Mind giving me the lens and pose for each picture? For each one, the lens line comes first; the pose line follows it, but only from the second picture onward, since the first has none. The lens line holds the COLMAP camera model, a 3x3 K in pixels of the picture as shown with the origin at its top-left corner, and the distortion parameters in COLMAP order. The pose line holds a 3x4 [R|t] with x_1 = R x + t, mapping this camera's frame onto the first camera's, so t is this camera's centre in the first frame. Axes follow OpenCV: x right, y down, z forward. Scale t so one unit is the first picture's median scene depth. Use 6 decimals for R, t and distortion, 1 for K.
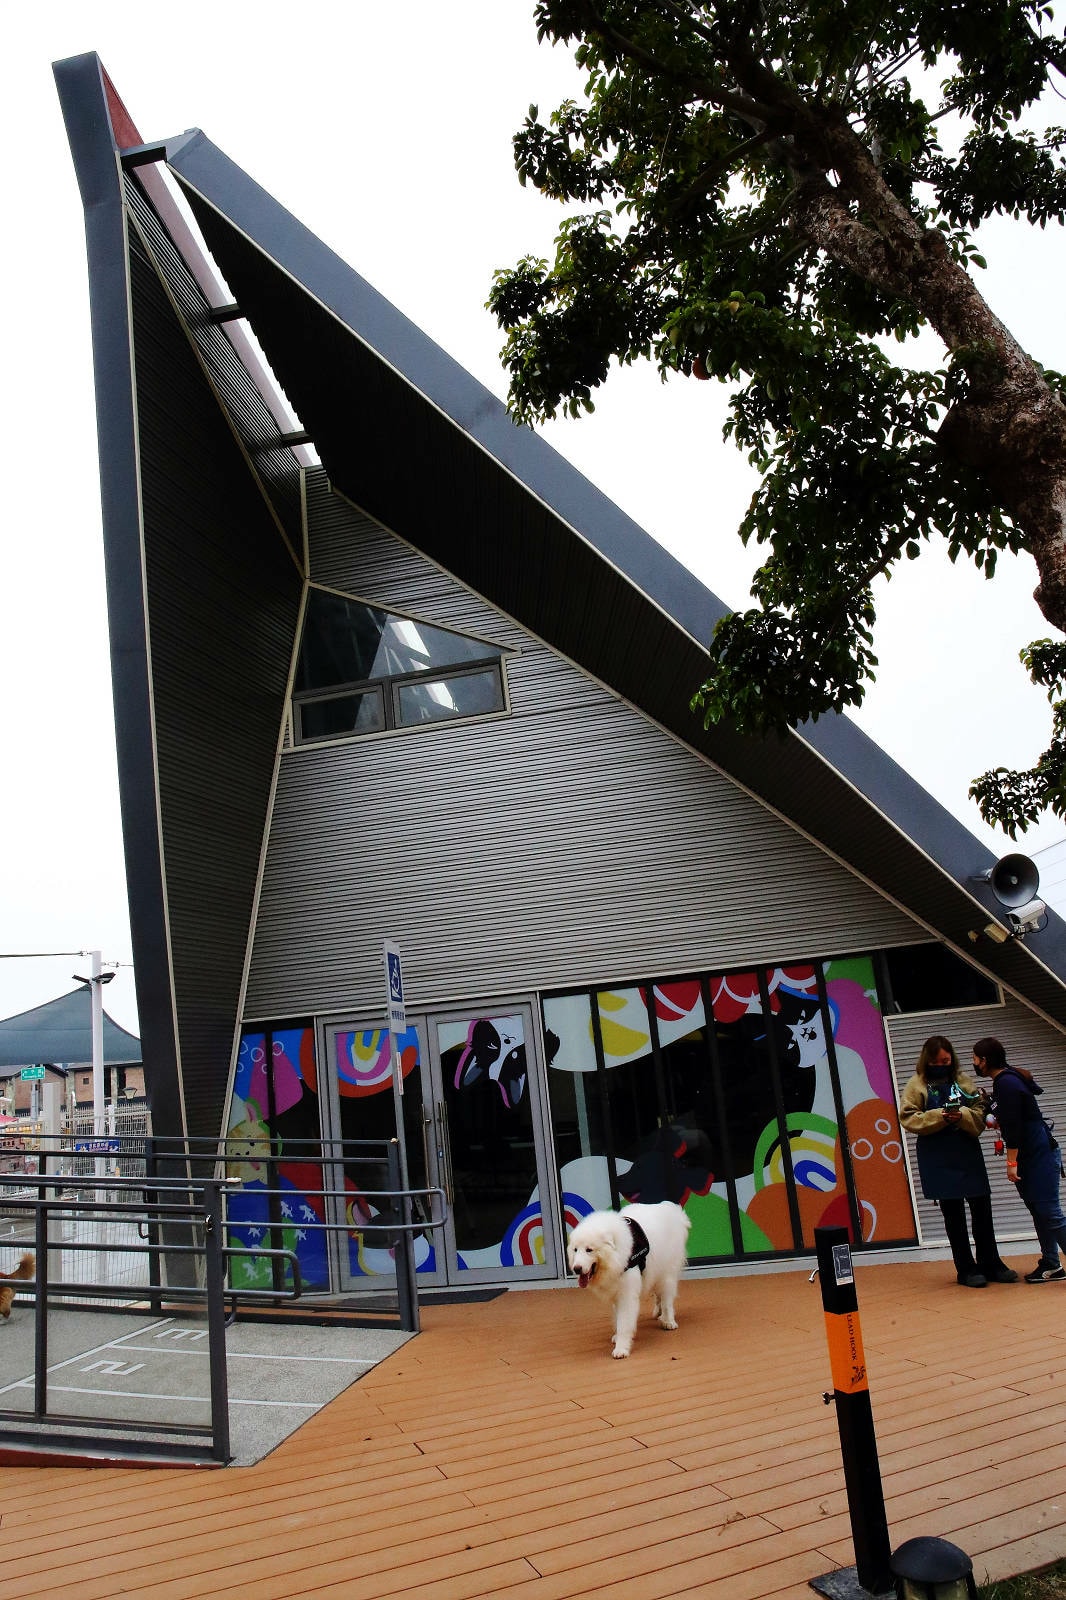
lens RADIAL K [[1083.6, 0, 533.0], [0, 1083.6, 800.0], [0, 0, 1]] dist [-0.114672, 0.100104]
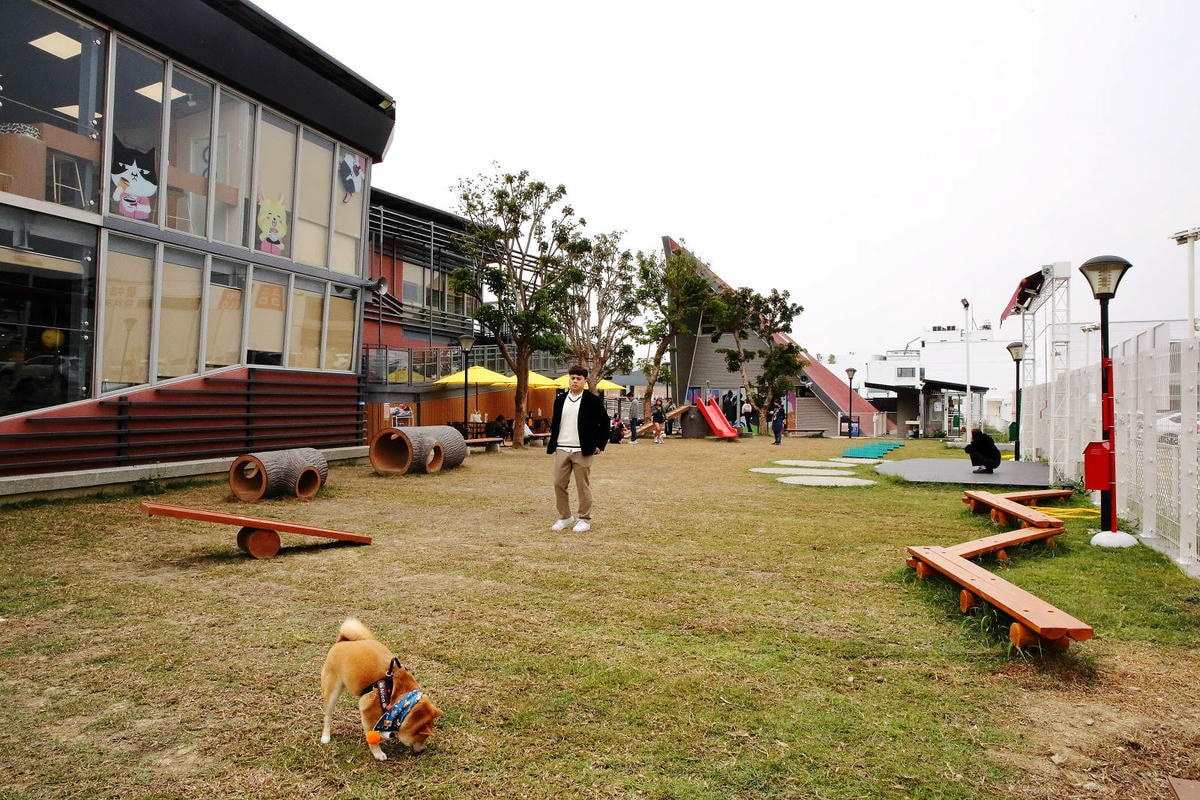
lens RADIAL K [[812.7, 0, 600.0], [0, 812.7, 400.0], [0, 0, 1]] dist [-0.114672, 0.100104]
pose [[0.923783, 0.101340, -0.369264, 0.899757], [-0.003469, 0.966519, 0.256571, -0.836533], [0.382901, -0.235735, 0.893205, -3.069271]]
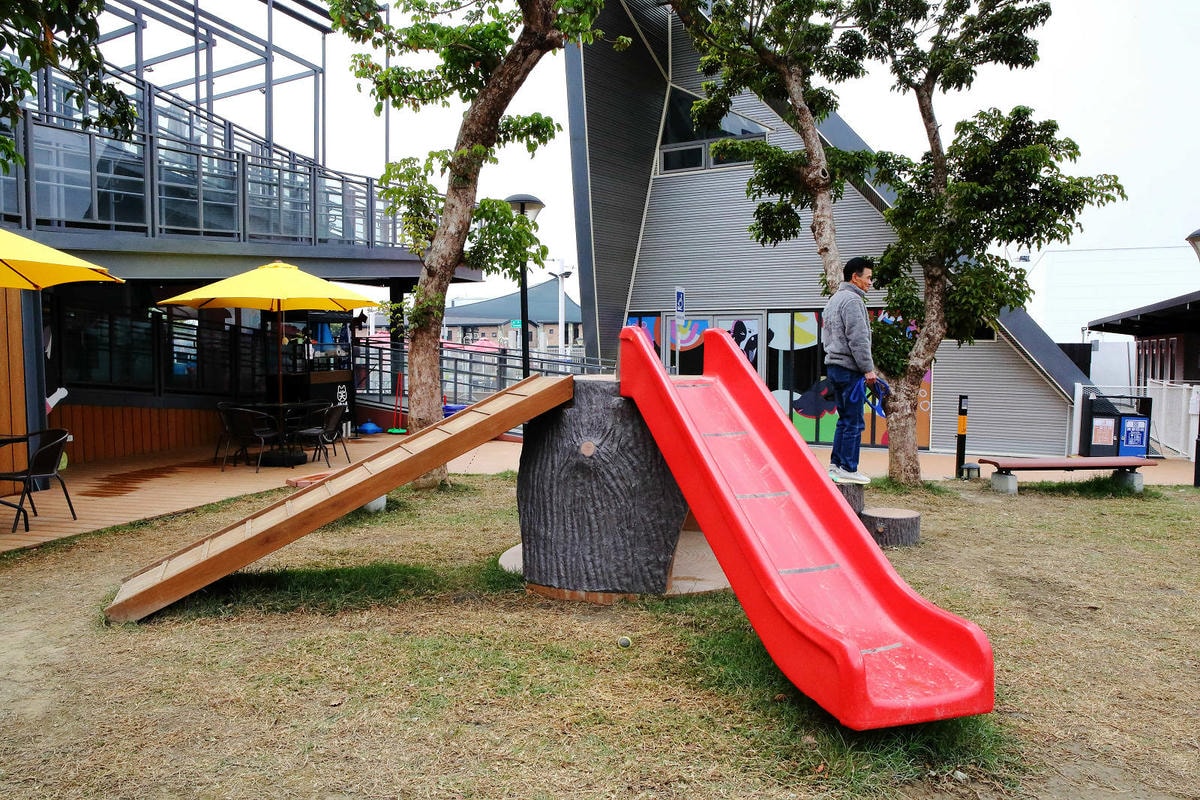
lens RADIAL K [[887.5, 0, 600.0], [0, 887.5, 400.0], [0, 0, 1]] dist [-0.087291, -0.000327]
pose [[0.940528, 0.120895, -0.317477, 0.261244], [-0.017066, 0.950170, 0.311264, -0.174965], [0.339287, -0.287334, 0.895725, -0.654775]]
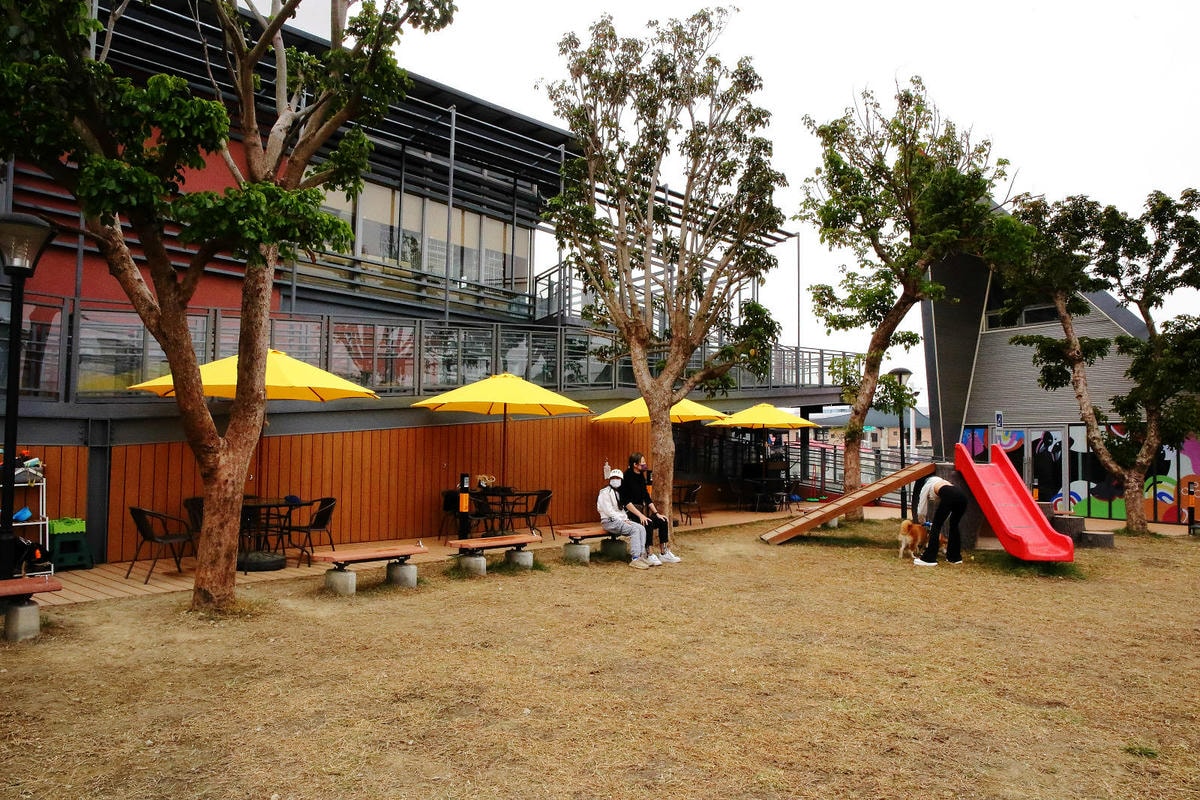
lens RADIAL K [[812.7, 0, 600.0], [0, 812.7, 400.0], [0, 0, 1]] dist [-0.114672, 0.100104]
pose [[0.736680, 0.072358, -0.672359, 0.504646], [0.074472, 0.979531, 0.187011, -0.377470], [0.672128, -0.187840, 0.716212, -1.361300]]
